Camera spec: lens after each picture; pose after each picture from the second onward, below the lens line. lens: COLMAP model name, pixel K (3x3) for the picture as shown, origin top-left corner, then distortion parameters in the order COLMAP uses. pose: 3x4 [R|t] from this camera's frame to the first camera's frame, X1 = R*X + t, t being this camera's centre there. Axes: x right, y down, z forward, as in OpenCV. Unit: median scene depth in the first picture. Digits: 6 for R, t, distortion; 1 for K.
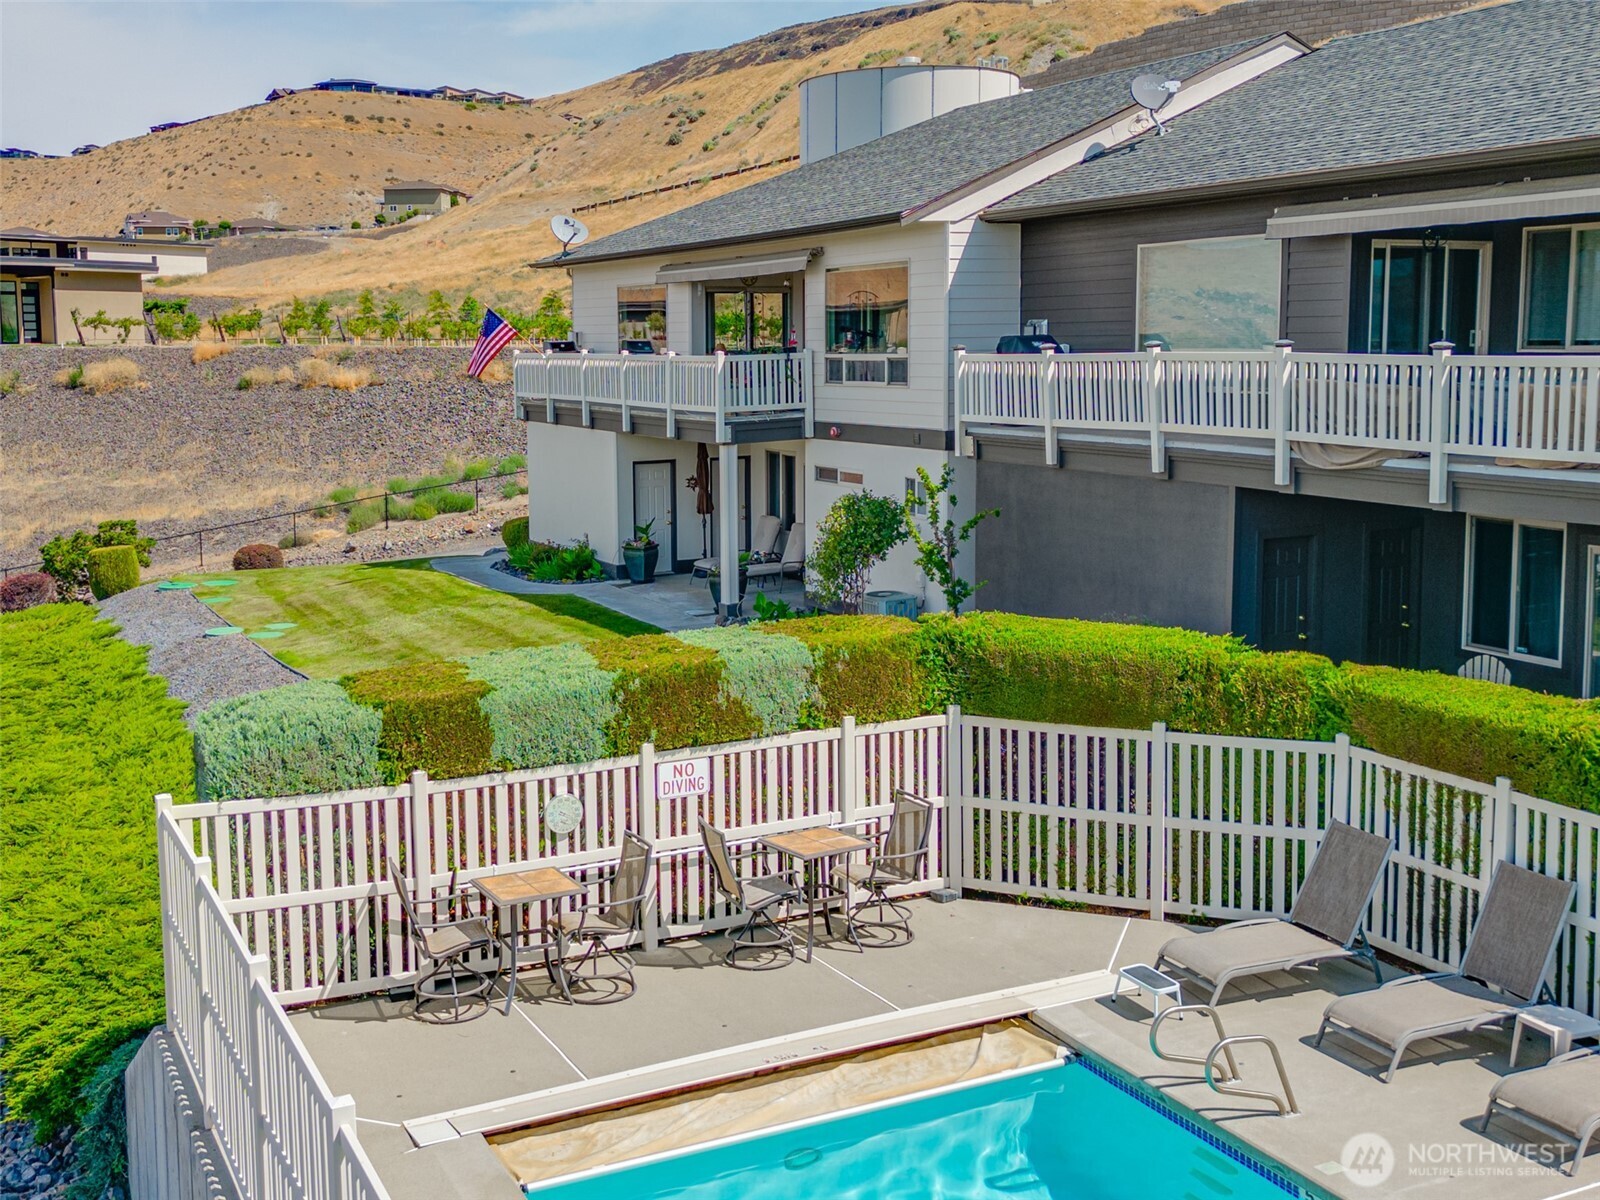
lens RADIAL K [[1763.4, 0, 634.5], [0, 1763.4, 492.4], [0, 0, 1]] dist [0.123632, -0.380075]
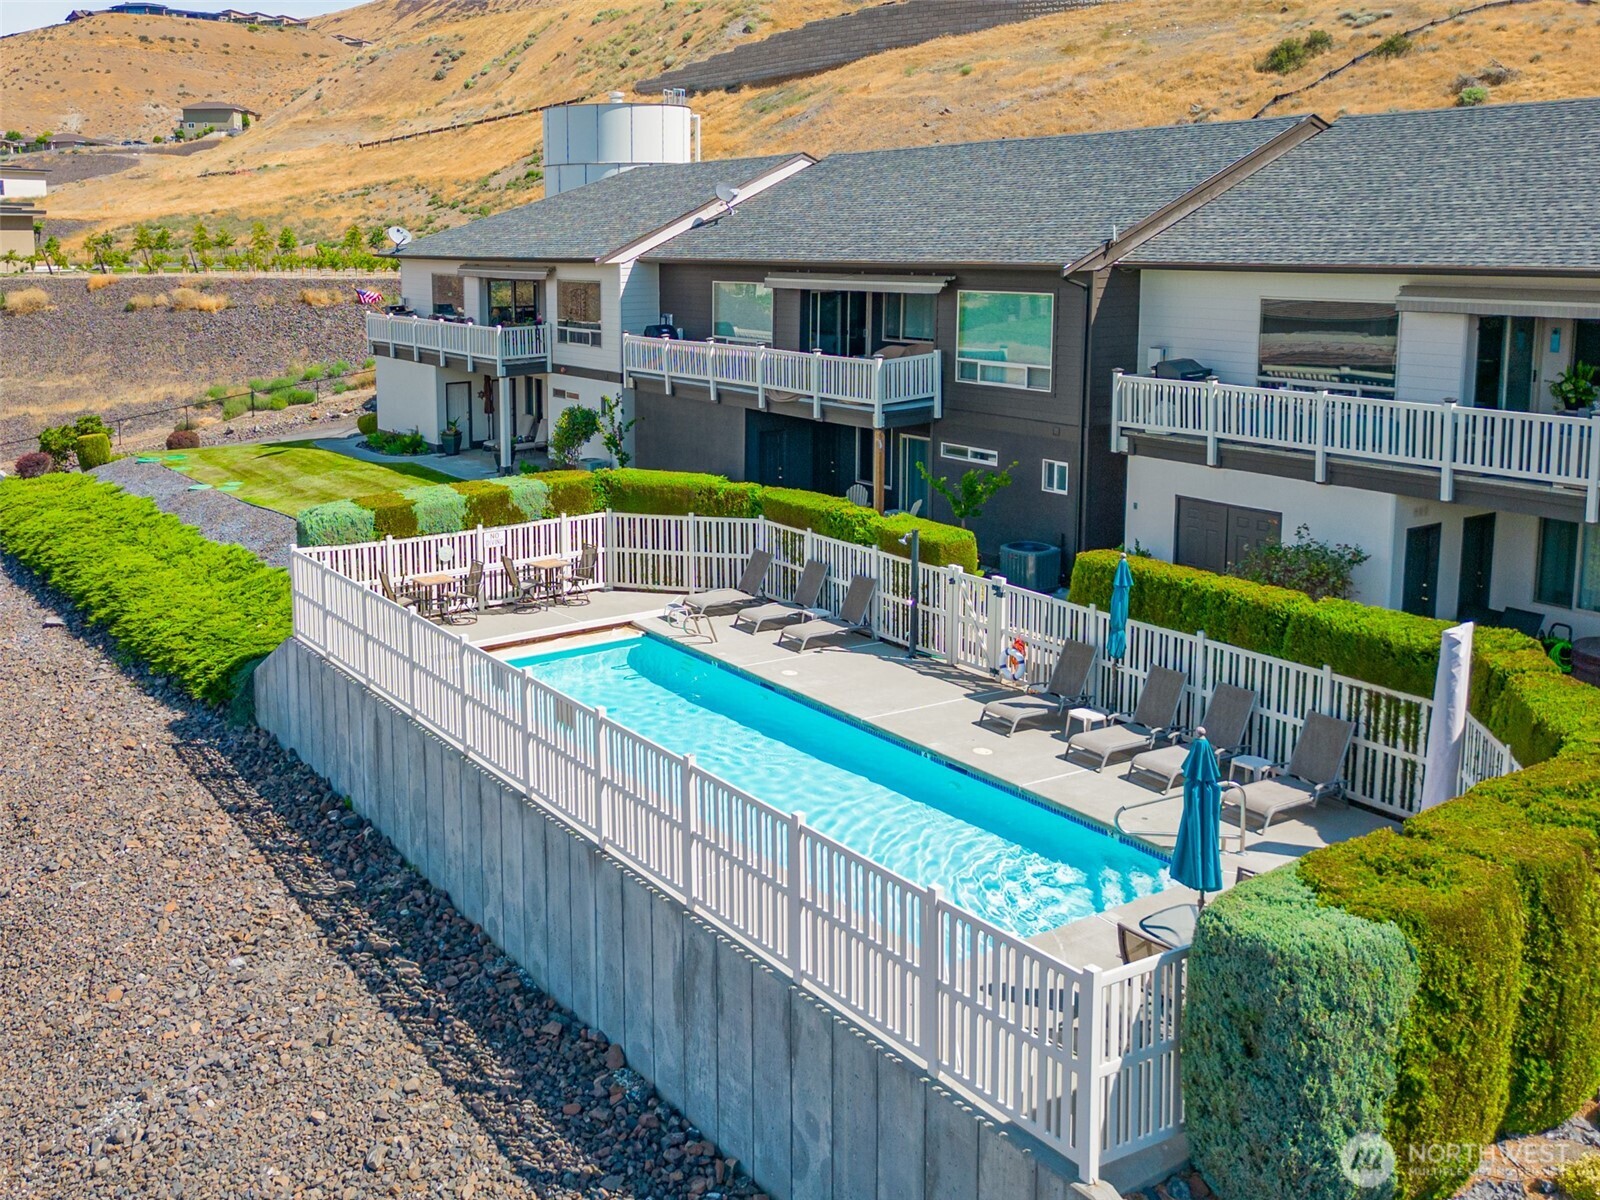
lens RADIAL K [[1763.4, 0, 634.5], [0, 1763.4, 492.4], [0, 0, 1]] dist [0.123632, -0.380075]
pose [[0.990225, -0.017188, 0.138414, -0.071273], [0.006400, 0.996932, 0.078015, -0.054144], [-0.139331, -0.076367, 0.987297, -0.861002]]
